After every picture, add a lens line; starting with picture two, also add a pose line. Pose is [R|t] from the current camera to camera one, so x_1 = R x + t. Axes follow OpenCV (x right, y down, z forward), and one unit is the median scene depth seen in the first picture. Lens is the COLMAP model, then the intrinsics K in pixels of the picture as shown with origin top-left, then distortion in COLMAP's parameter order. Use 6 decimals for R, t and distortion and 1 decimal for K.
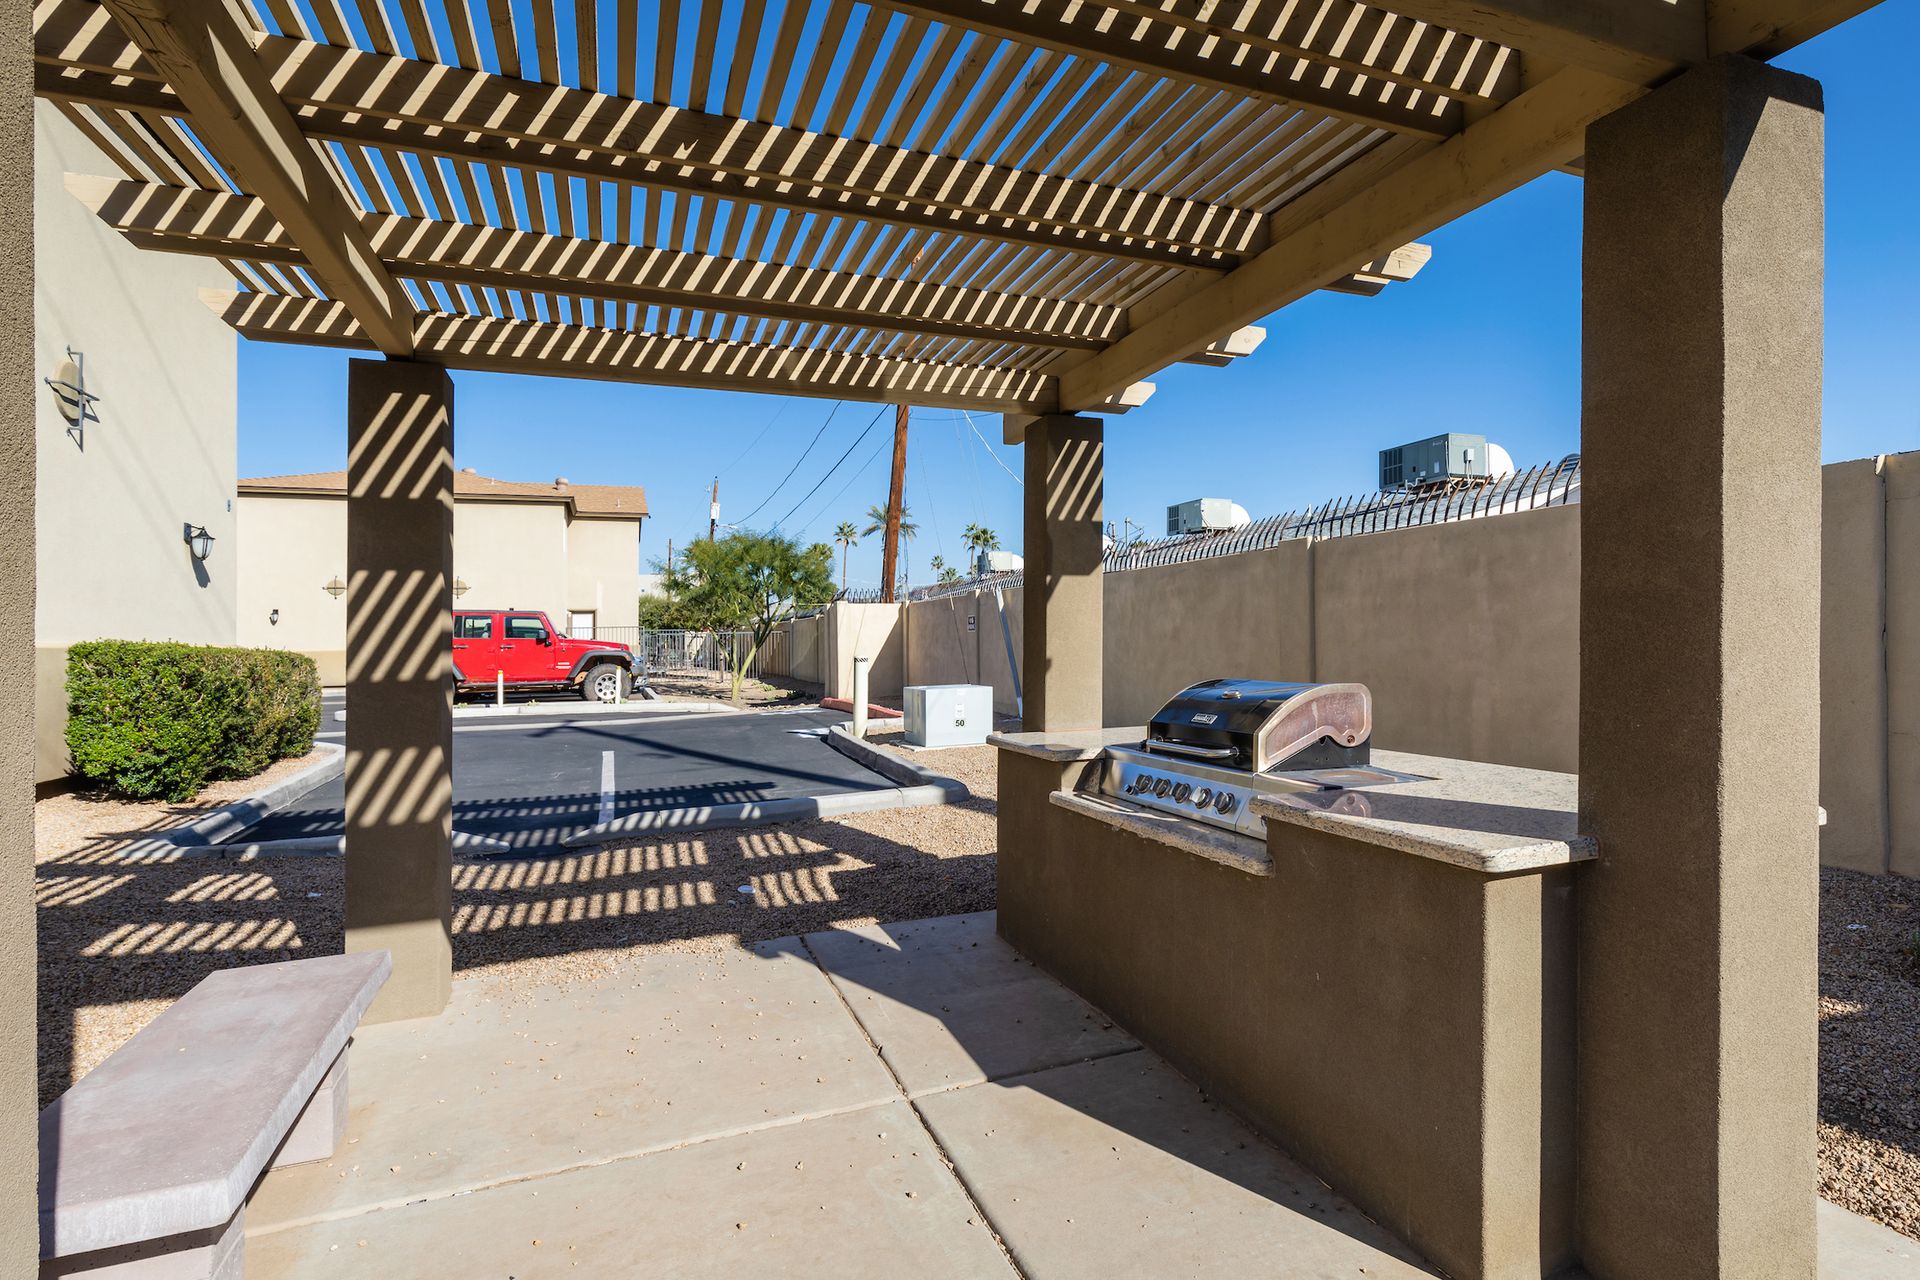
lens RADIAL K [[997.3, 0, 960.0], [0, 997.3, 640.0], [0, 0, 1]] dist [-0.000464, 0.000110]
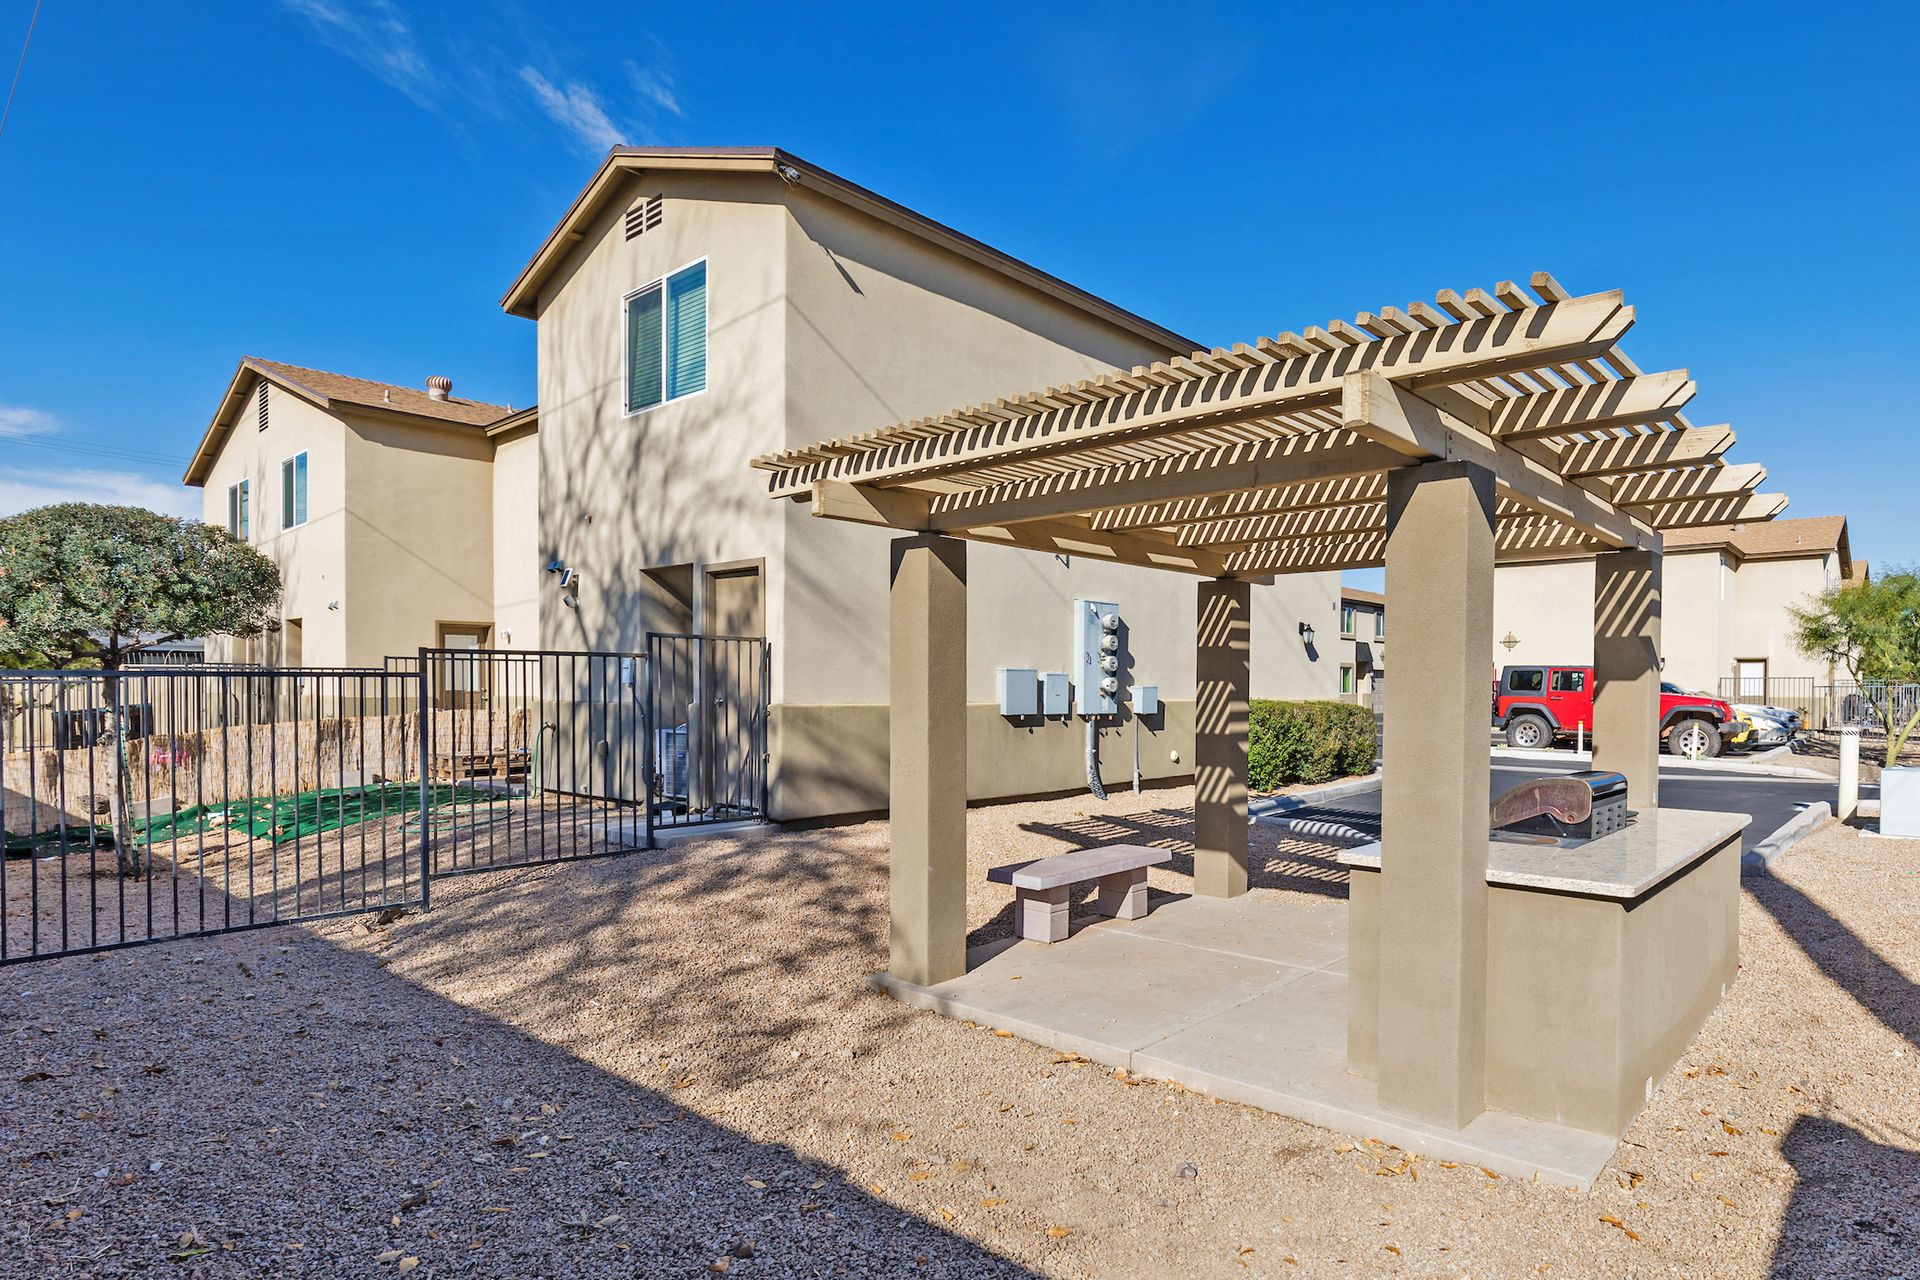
lens RADIAL K [[997.3, 0, 960.0], [0, 997.3, 640.0], [0, 0, 1]] dist [-0.000464, 0.000110]
pose [[0.385042, -0.024206, -0.922582, 0.552194], [-0.005919, 0.999571, -0.028696, -0.043646], [0.922880, 0.016509, 0.384733, -0.142475]]
